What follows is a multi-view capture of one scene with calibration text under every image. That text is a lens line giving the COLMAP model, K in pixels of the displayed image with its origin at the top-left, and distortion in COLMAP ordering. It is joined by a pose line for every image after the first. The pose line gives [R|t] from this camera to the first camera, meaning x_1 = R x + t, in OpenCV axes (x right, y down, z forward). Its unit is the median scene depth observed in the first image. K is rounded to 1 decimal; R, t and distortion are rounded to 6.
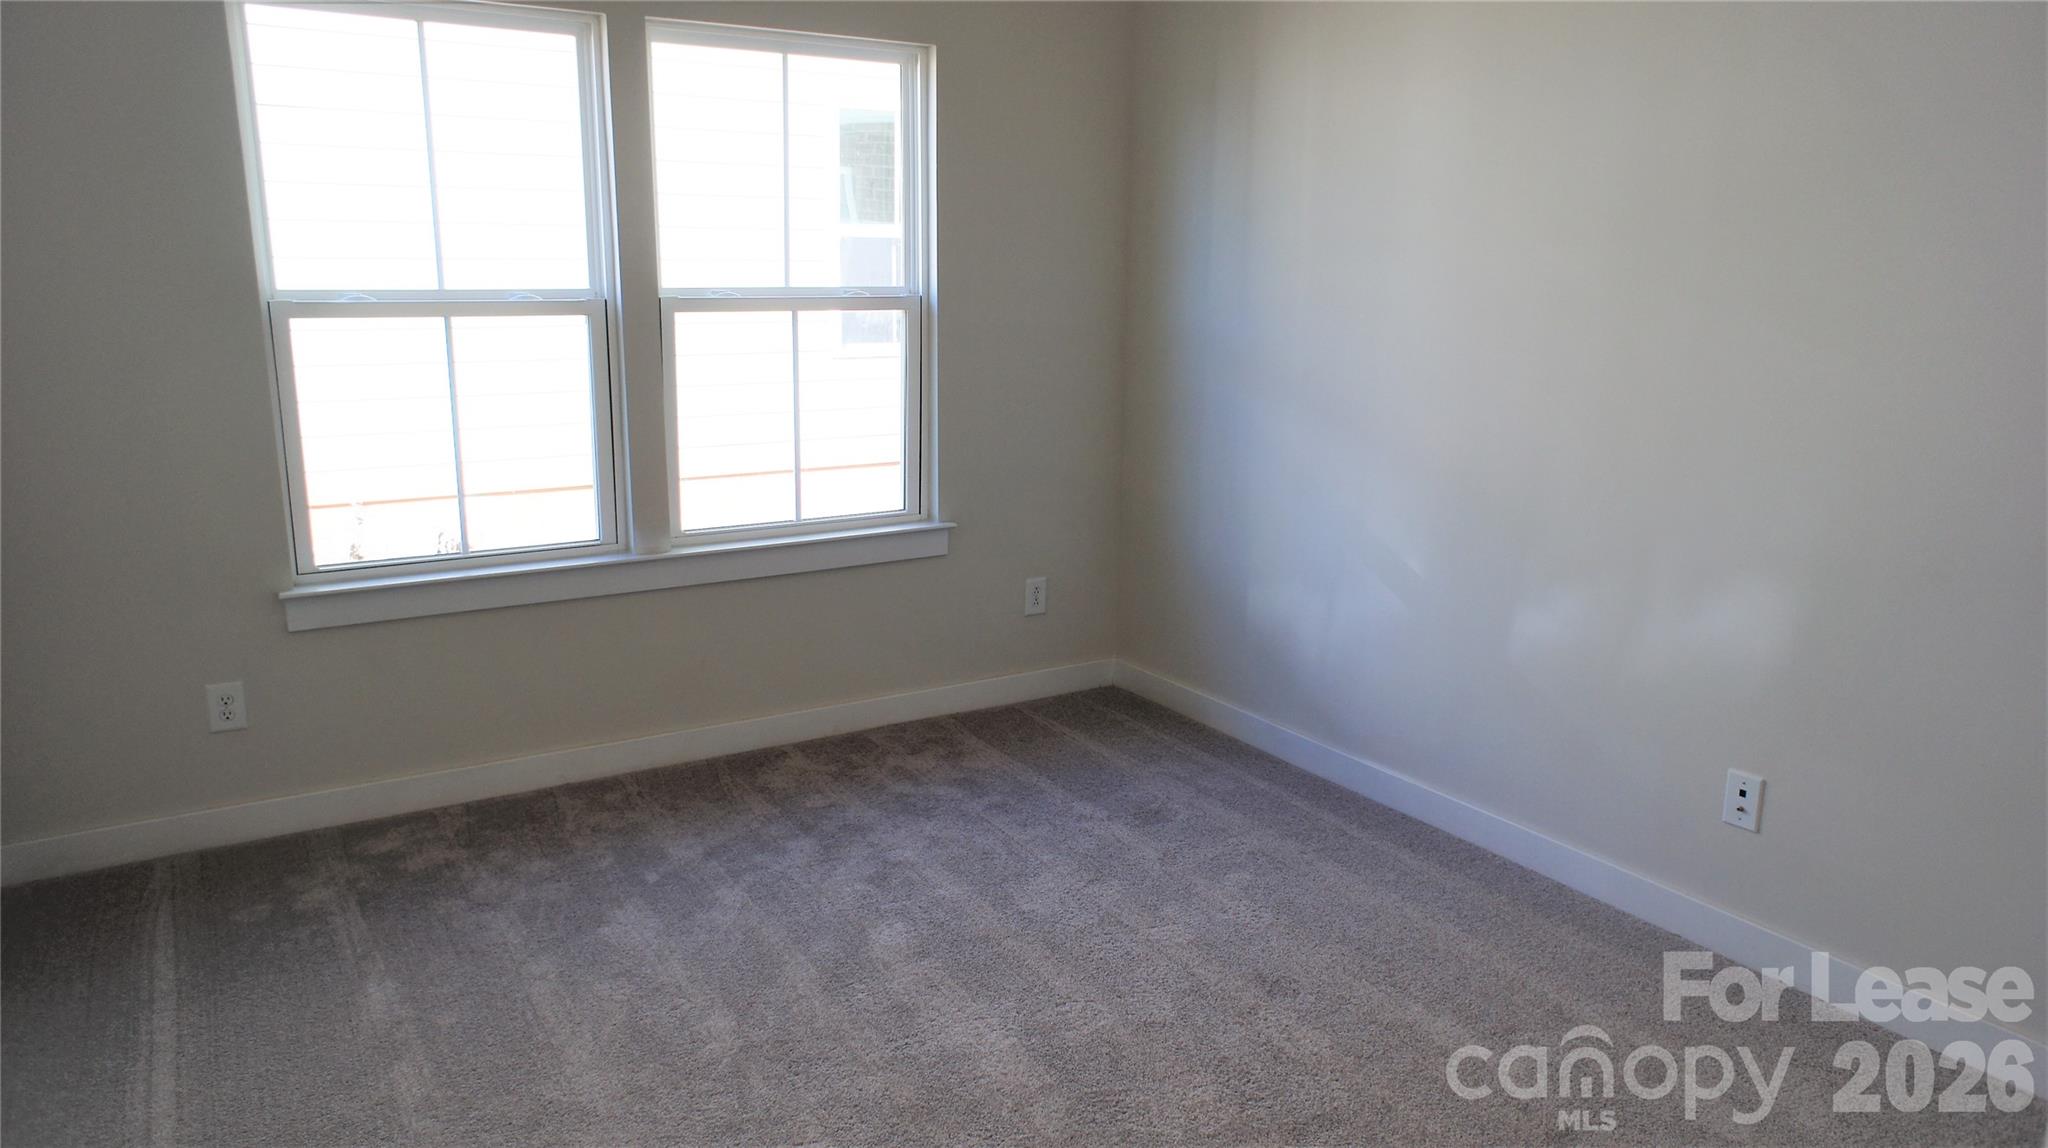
lens RADIAL K [[1383.9, 0, 1031.6], [0, 1383.9, 582.5], [0, 0, 1]] dist [-0.067541, 0.087644]
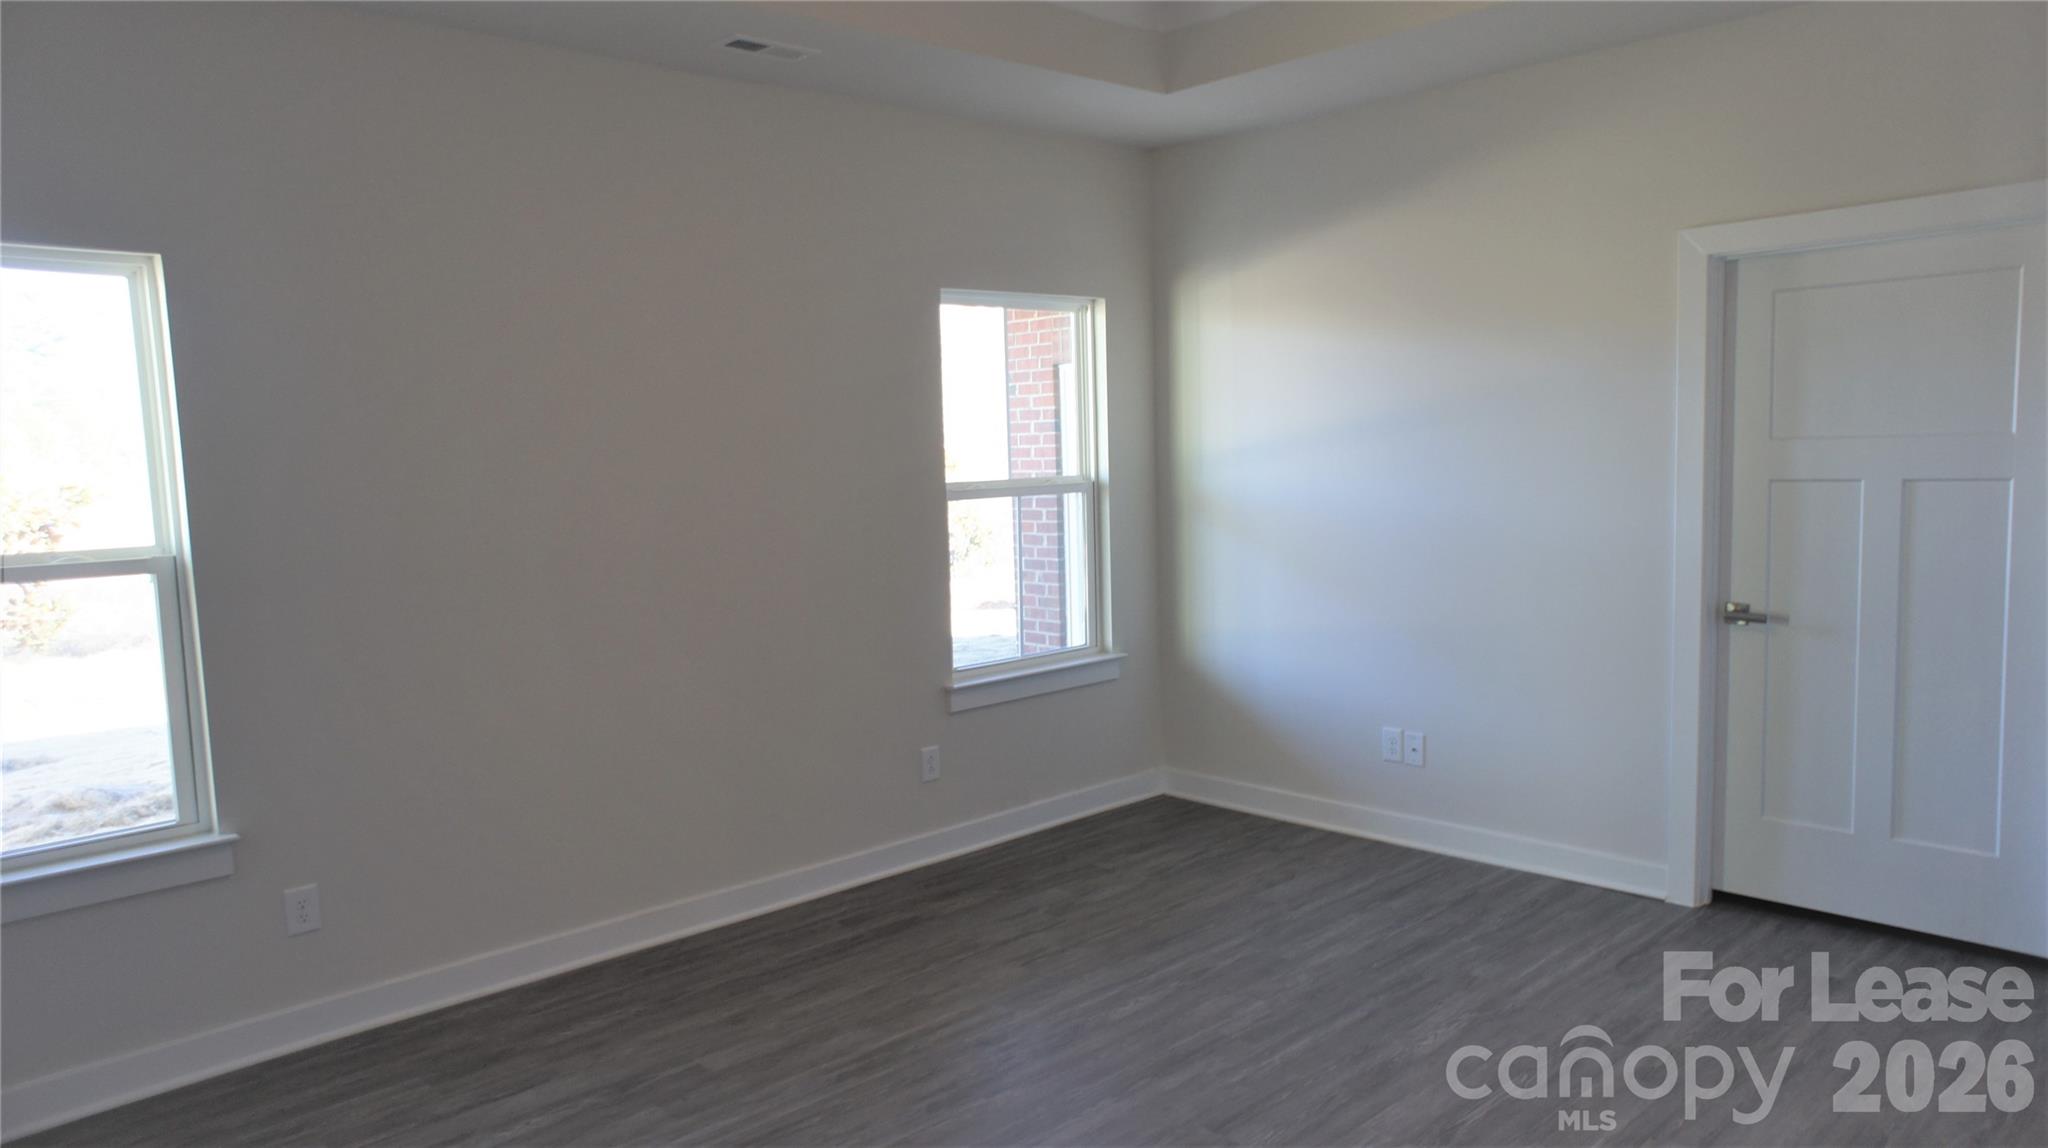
lens RADIAL K [[1373.9, 0, 1019.9], [0, 1373.9, 587.8], [0, 0, 1]] dist [-0.075583, 0.088442]
pose [[0.980163, -0.076538, 0.182818, -0.484491], [0.101560, 0.986076, -0.131680, 0.071280], [-0.170194, 0.147635, 0.974289, -0.306886]]
